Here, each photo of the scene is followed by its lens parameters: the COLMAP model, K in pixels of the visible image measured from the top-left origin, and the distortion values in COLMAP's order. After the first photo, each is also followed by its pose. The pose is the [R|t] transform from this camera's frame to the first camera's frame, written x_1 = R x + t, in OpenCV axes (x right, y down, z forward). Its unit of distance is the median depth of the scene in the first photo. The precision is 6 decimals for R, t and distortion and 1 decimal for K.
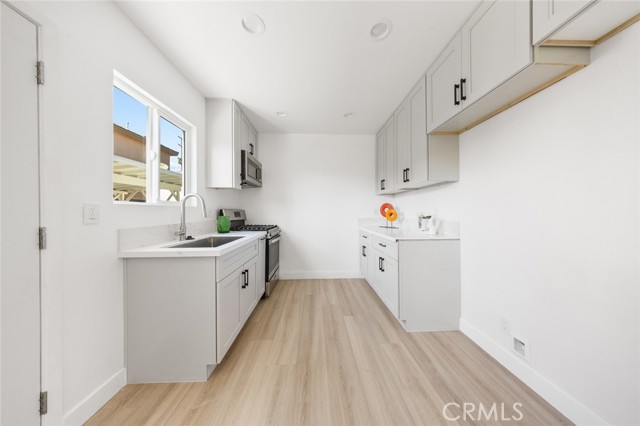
lens RADIAL K [[184.9, 0, 321.0], [0, 184.9, 212.2], [0, 0, 1]] dist [0.000047, 0.000000]
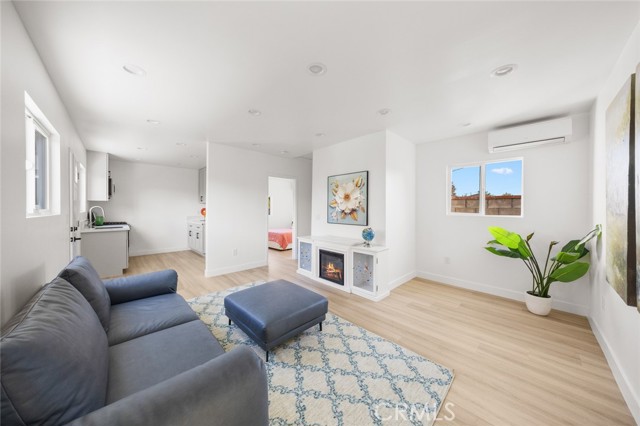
lens RADIAL K [[213.5, 0, 319.7], [0, 213.5, 209.2], [0, 0, 1]] dist [-0.011751, -0.000412]
pose [[0.738558, -0.002100, 0.674187, -0.254686], [-0.004110, 0.999963, 0.007617, -0.061403], [-0.674177, -0.008396, 0.738522, -1.496824]]
